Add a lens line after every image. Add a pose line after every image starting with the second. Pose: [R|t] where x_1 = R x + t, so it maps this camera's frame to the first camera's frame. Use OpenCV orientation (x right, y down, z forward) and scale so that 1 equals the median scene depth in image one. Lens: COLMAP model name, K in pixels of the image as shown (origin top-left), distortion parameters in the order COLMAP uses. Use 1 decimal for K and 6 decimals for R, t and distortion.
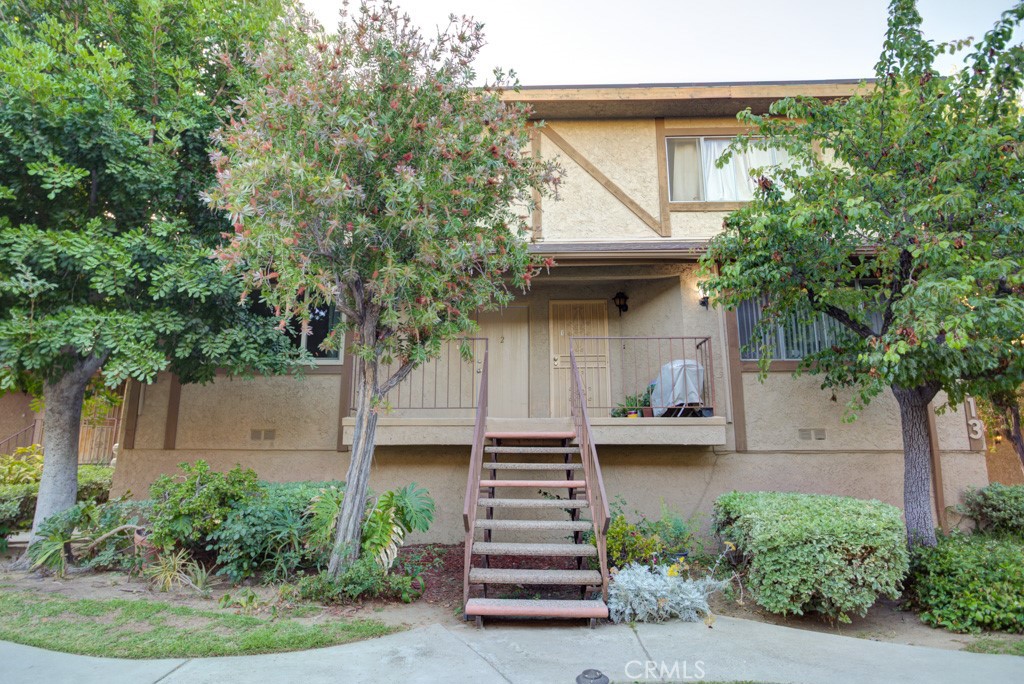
lens RADIAL K [[532.1, 0, 471.3], [0, 532.1, 343.8], [0, 0, 1]] dist [-0.016667, 0.001919]
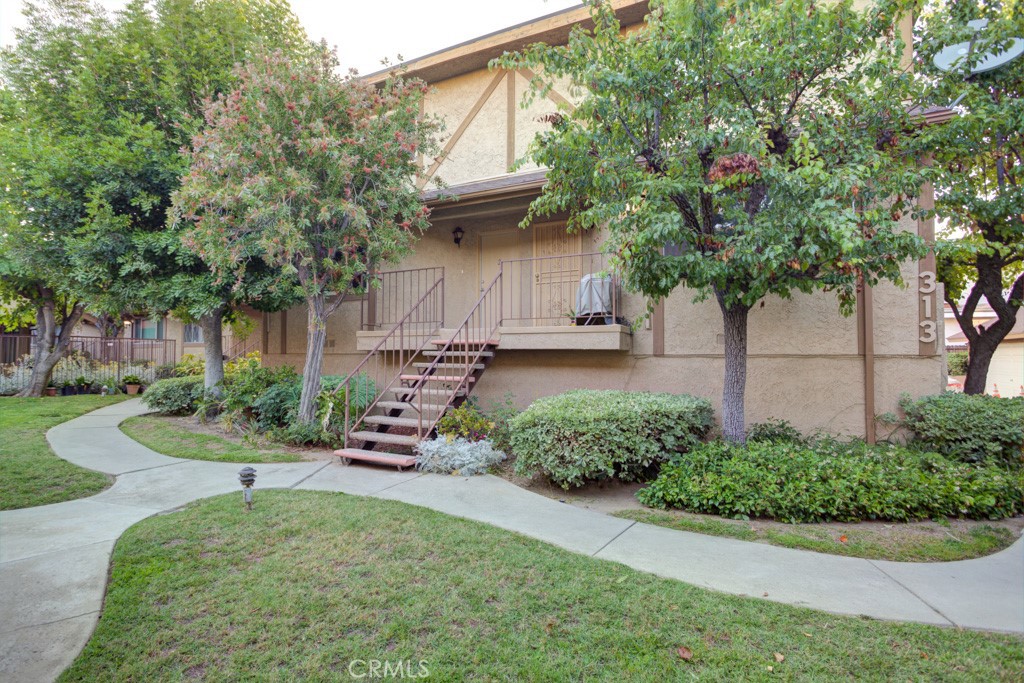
lens RADIAL K [[521.7, 0, 513.7], [0, 521.7, 351.0], [0, 0, 1]] dist [-0.051652, 0.000335]
pose [[0.902157, -0.004555, -0.431385, 0.709635], [0.084612, 0.982392, 0.166576, -0.005166], [0.423030, -0.186778, 0.886656, -0.052625]]
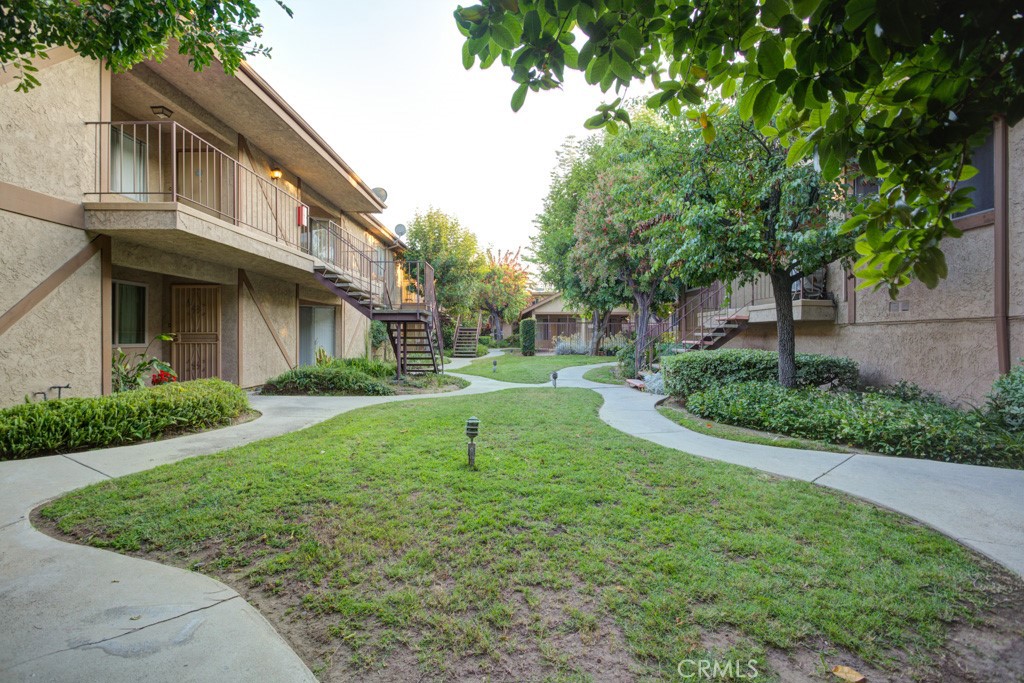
lens RADIAL K [[512.6, 0, 509.4], [0, 512.6, 339.9], [0, 0, 1]] dist [-0.015580, 0.002729]
pose [[0.023486, 0.001447, -0.999723, 1.683559], [0.185355, 0.982655, 0.005777, 0.088078], [0.982391, -0.185439, 0.022811, 0.197231]]
